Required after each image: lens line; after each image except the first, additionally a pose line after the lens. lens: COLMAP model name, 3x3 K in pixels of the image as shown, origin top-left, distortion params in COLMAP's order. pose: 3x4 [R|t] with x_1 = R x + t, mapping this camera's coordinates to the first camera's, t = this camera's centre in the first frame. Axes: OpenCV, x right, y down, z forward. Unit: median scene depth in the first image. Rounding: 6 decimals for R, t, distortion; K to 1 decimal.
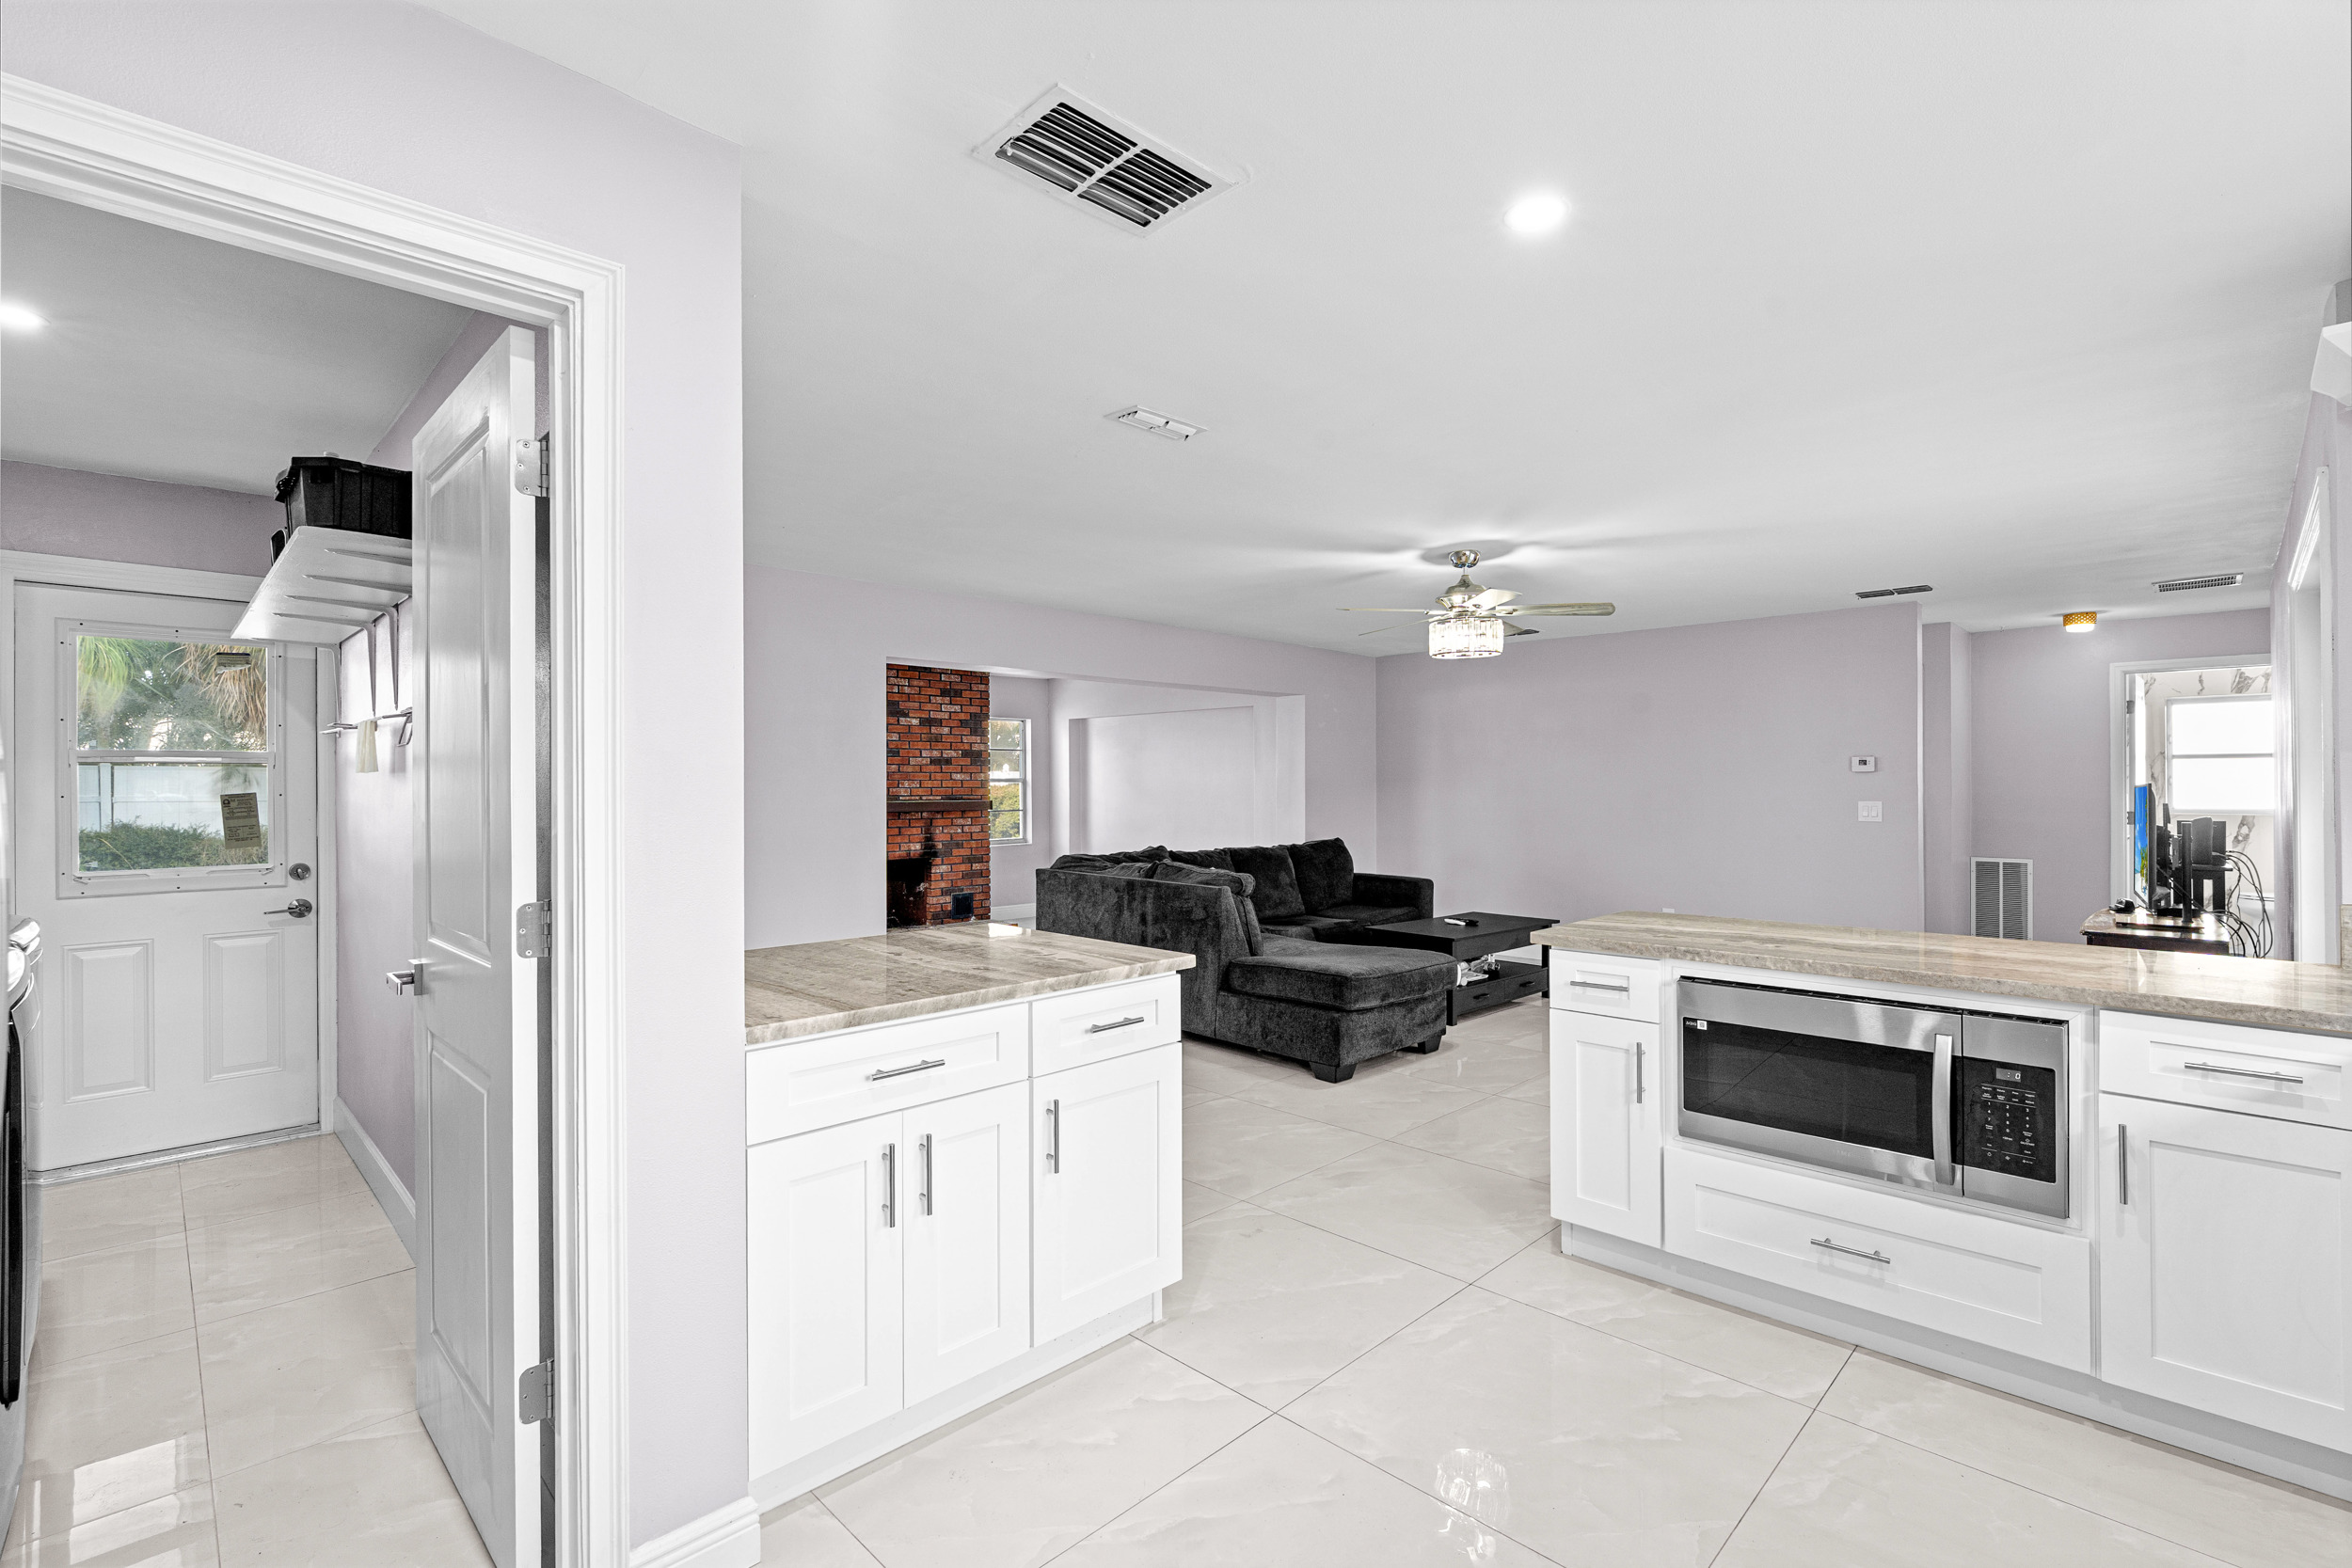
lens RADIAL K [[1067.9, 0, 1173.8], [0, 1067.9, 774.9], [0, 0, 1]] dist [-0.002669, -0.001897]
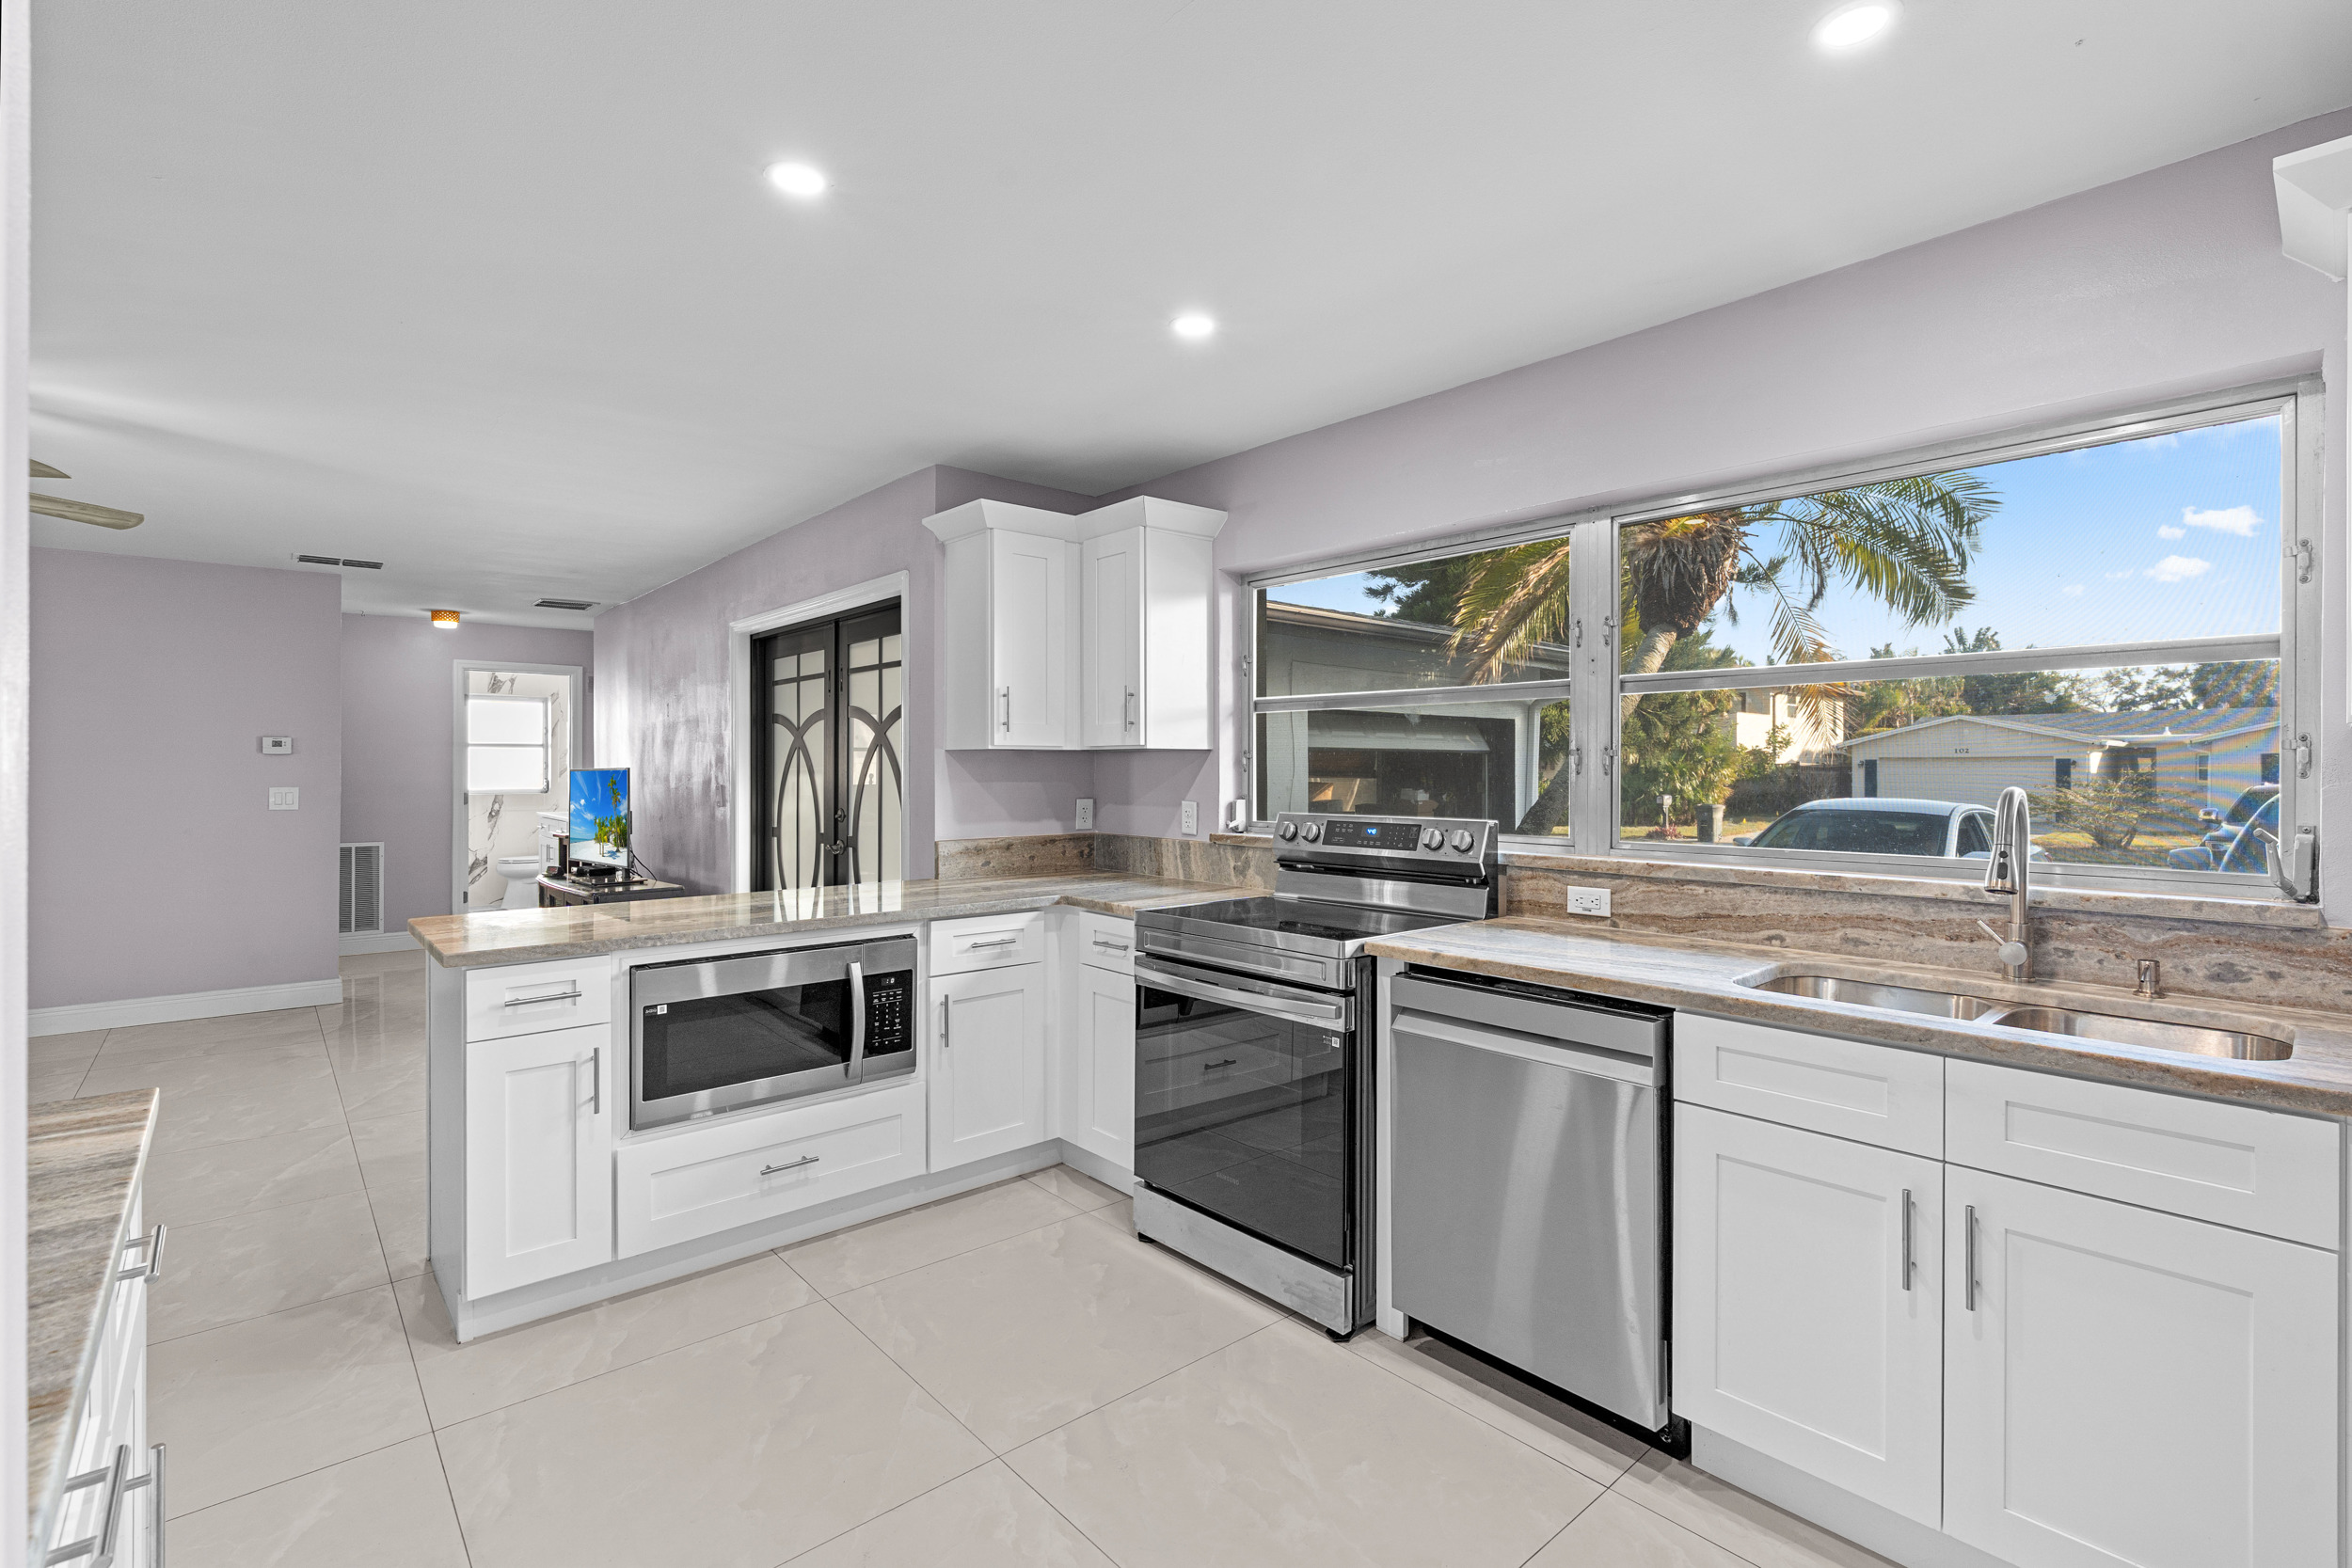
lens RADIAL K [[1067.9, 0, 1182.6], [0, 1067.9, 768.5], [0, 0, 1]] dist [-0.002669, -0.001897]
pose [[0.063756, 0.002340, 0.997963, -0.154176], [-0.009125, 0.999957, -0.001762, 0.002928], [-0.997924, -0.008994, 0.063774, 0.152557]]
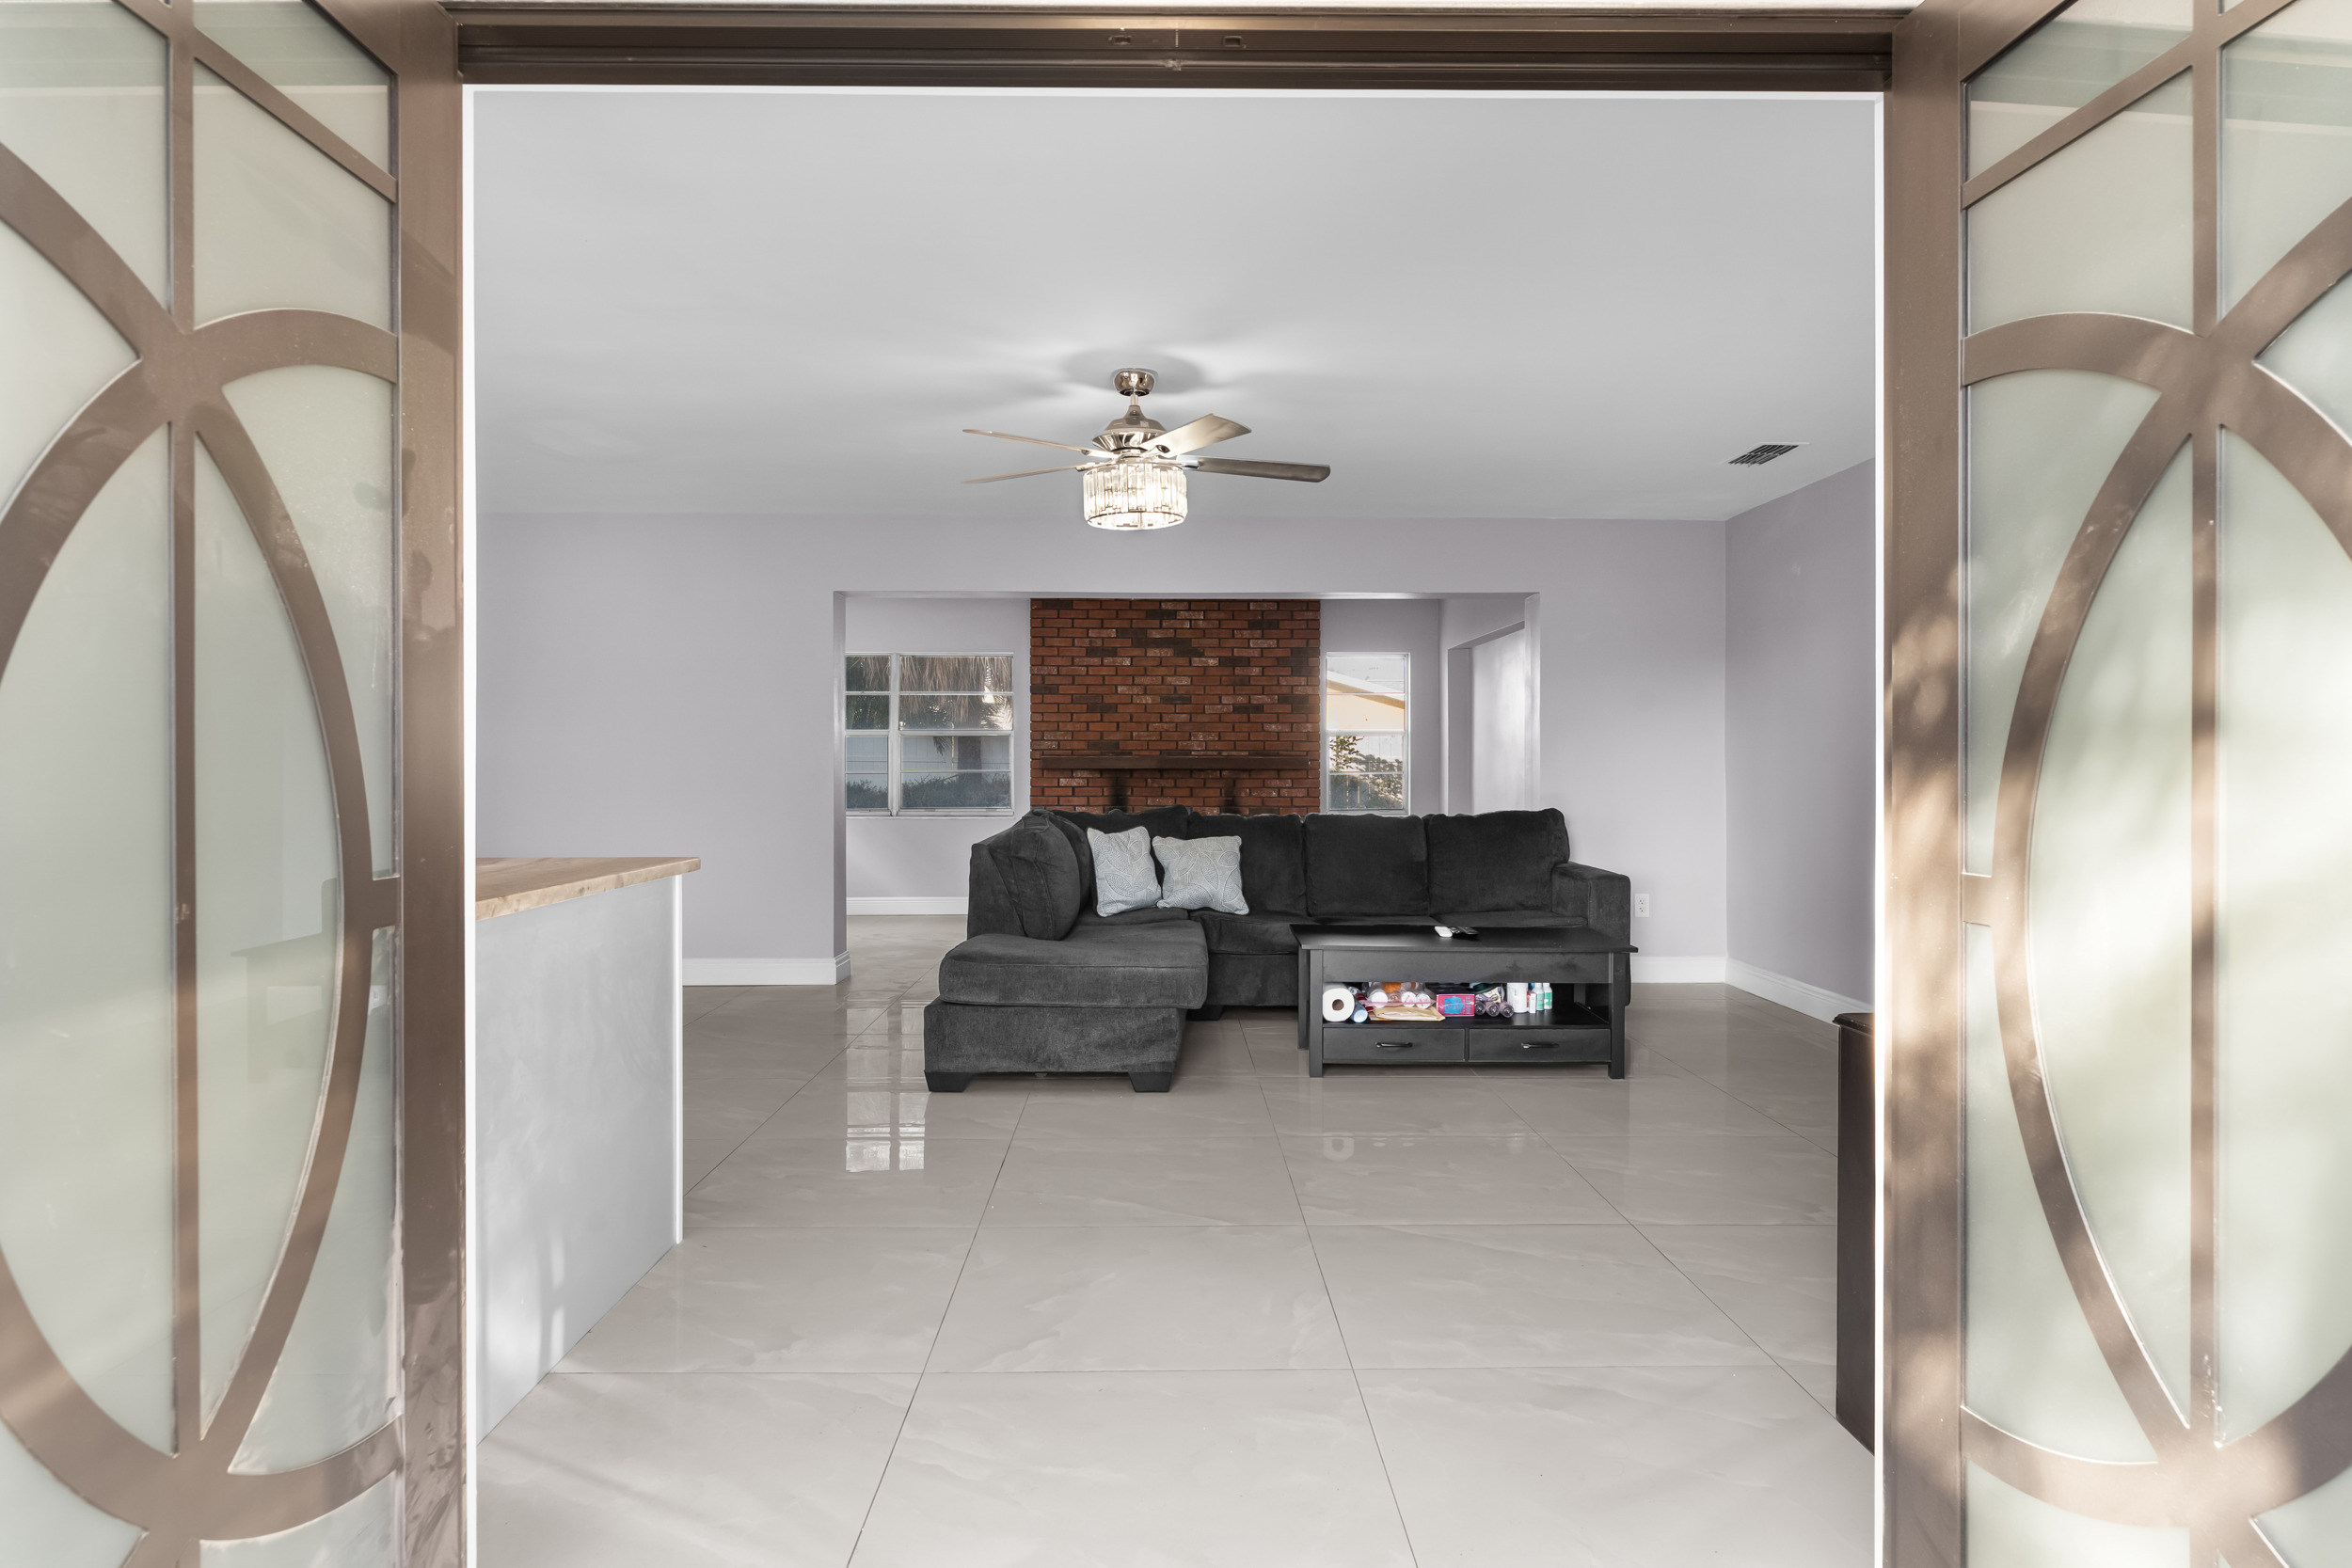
lens RADIAL K [[1382.7, 0, 1170.0], [0, 1382.7, 768.2], [0, 0, 1]] dist [0.005977, -0.000319]
pose [[0.718006, 0.007101, -0.696001, 0.573118], [0.002428, 0.999916, 0.012707, 0.022948], [0.696033, -0.010814, 0.717928, 0.231594]]
